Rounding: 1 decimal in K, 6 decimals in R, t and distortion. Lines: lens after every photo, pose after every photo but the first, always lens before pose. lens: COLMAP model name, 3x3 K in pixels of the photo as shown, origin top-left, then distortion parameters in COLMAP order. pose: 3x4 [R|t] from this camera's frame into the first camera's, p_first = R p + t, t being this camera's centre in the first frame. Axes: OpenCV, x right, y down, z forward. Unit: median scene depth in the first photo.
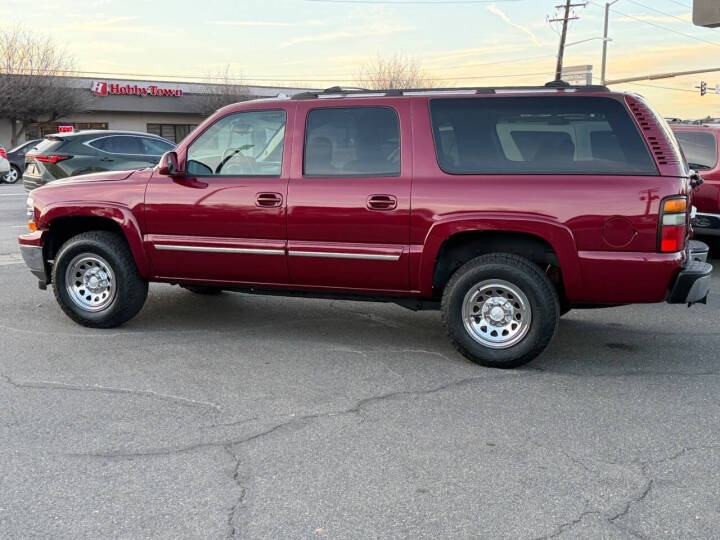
lens RADIAL K [[875.1, 0, 360.0], [0, 875.1, 270.0], [0, 0, 1]] dist [0.194766, -0.453525]
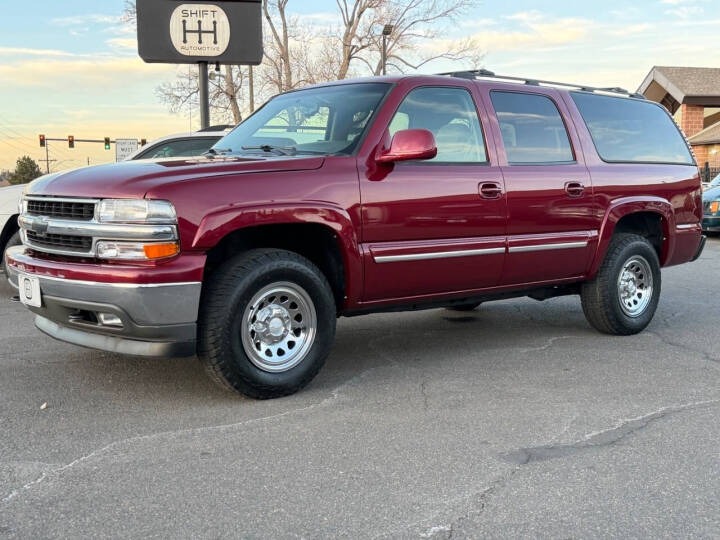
lens RADIAL K [[831.9, 0, 360.0], [0, 831.9, 270.0], [0, 0, 1]] dist [0.130823, -0.038297]
pose [[0.486621, -0.082753, 0.869685, -0.888743], [0.127638, 0.991556, 0.022931, -0.037597], [-0.864239, 0.099846, 0.493074, 0.714385]]
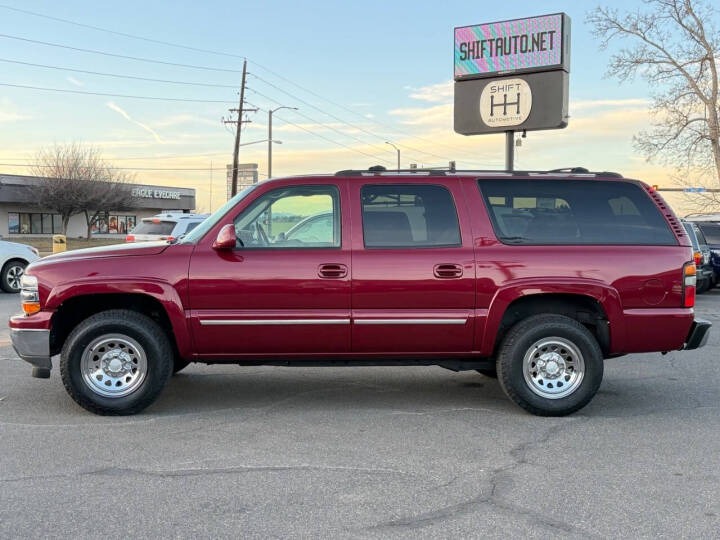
lens RADIAL K [[835.4, 0, 360.0], [0, 835.4, 270.0], [0, 0, 1]] dist [0.173675, -0.316405]
pose [[0.912406, -0.012112, 0.409107, -0.475534], [0.052939, 0.994658, -0.088620, 0.007405], [-0.405848, 0.102515, 0.908173, 0.098478]]
